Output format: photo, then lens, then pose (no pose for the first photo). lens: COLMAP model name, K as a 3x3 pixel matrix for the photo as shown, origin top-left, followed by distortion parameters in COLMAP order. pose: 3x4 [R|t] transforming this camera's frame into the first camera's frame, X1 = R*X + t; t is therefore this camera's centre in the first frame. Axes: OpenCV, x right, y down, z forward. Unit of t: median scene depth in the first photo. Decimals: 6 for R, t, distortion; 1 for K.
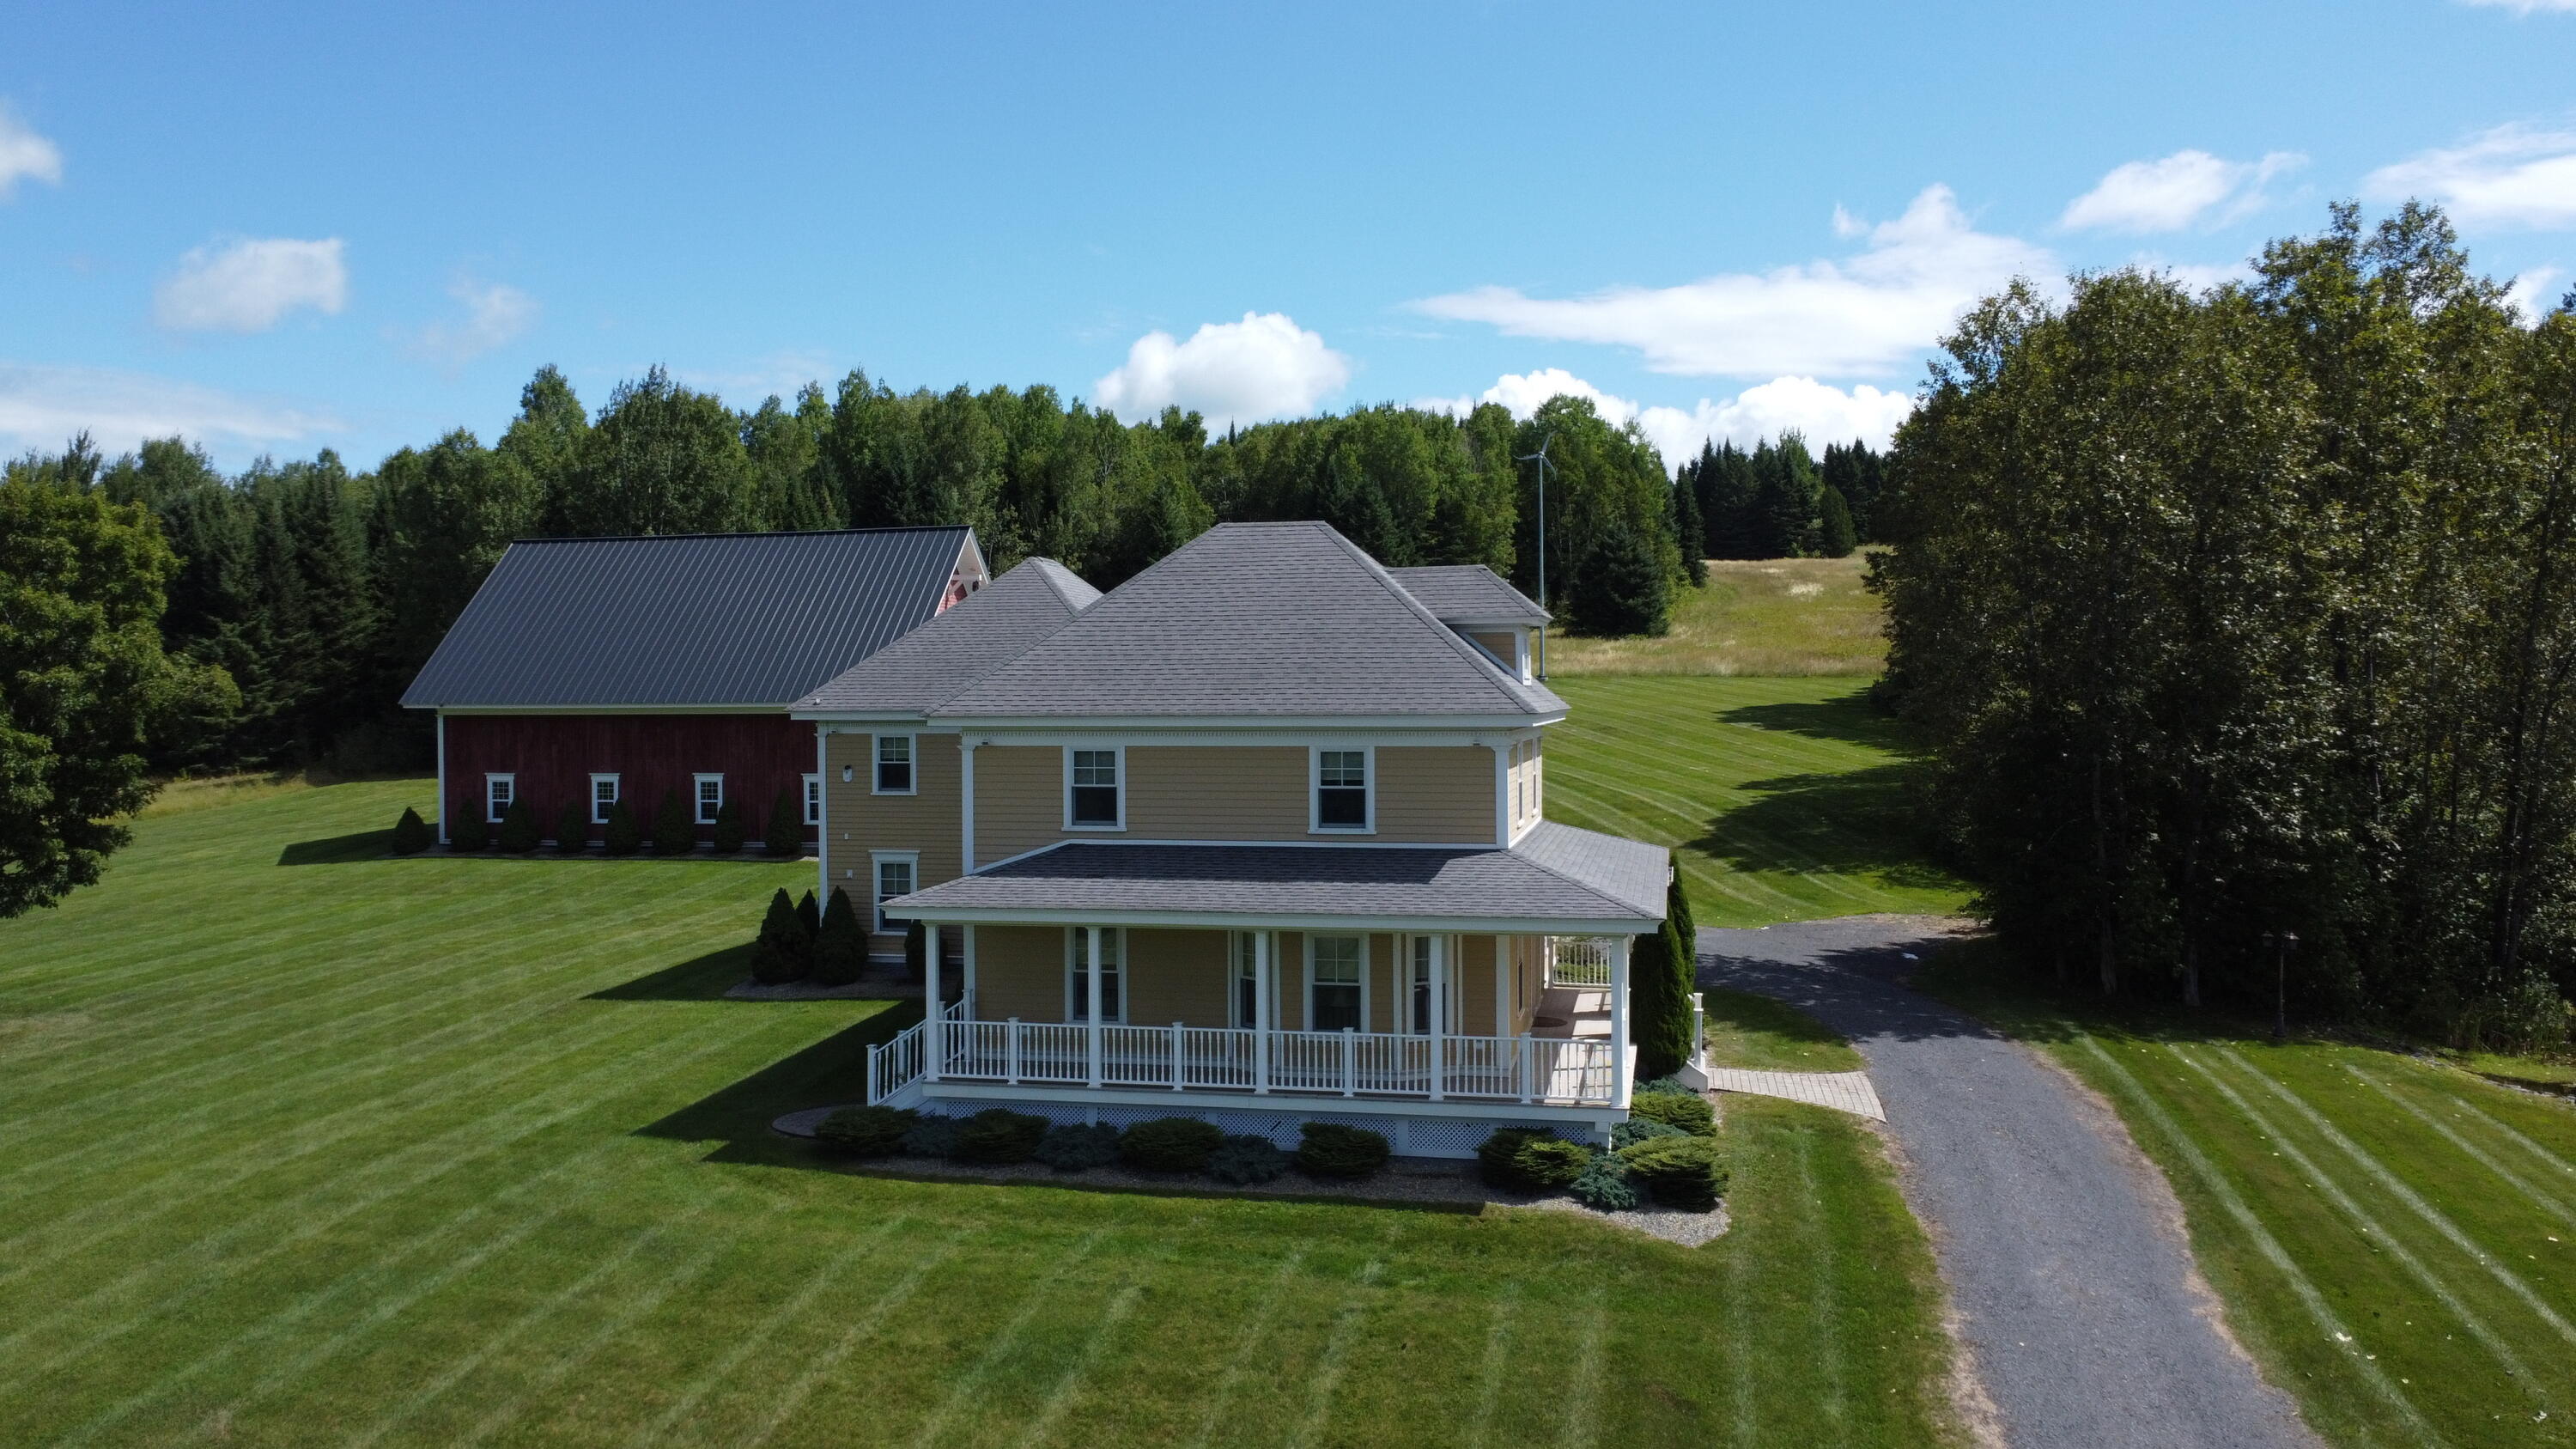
lens RADIAL K [[1904.6, 0, 1279.7], [0, 1904.6, 711.4], [0, 0, 1]] dist [0.017919, -0.004556]
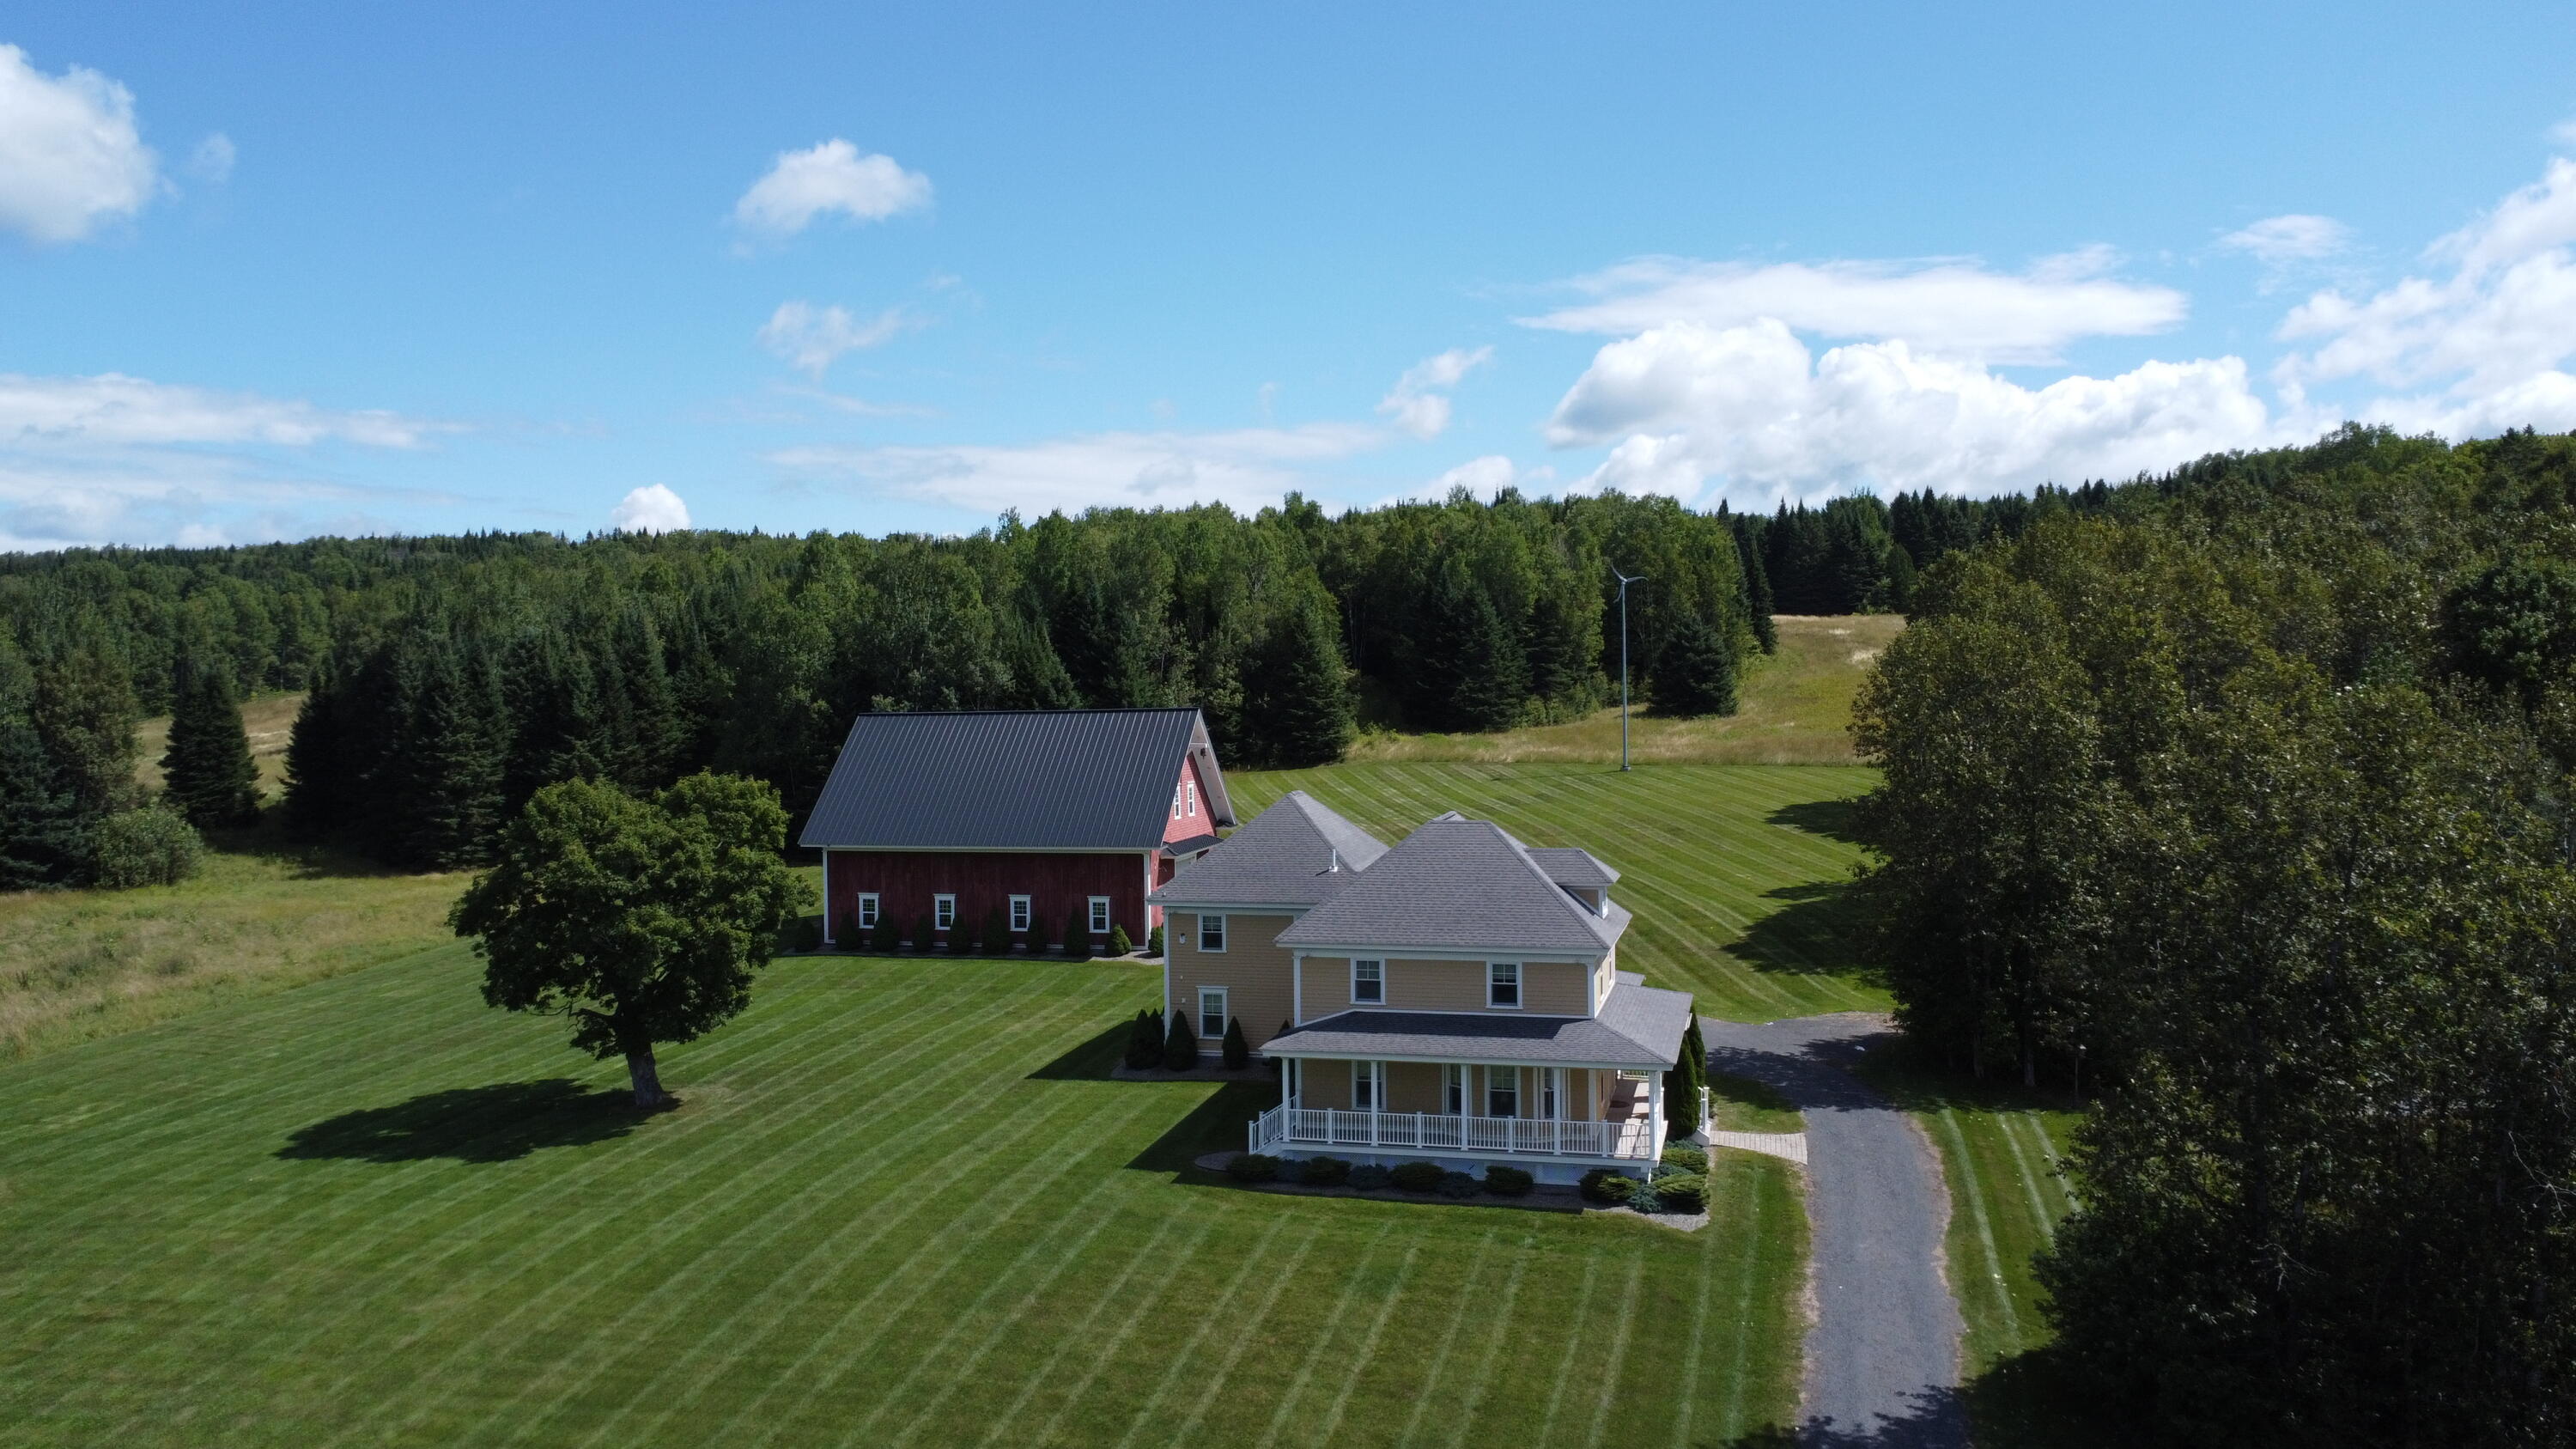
lens RADIAL K [[1904.6, 0, 1289.8], [0, 1904.6, 733.4], [0, 0, 1]] dist [0.017919, -0.004556]
pose [[0.999142, -0.003683, -0.041257, -0.091071], [0.004185, 0.999918, 0.012096, -0.209609], [0.041209, -0.012258, 0.999075, -0.790943]]
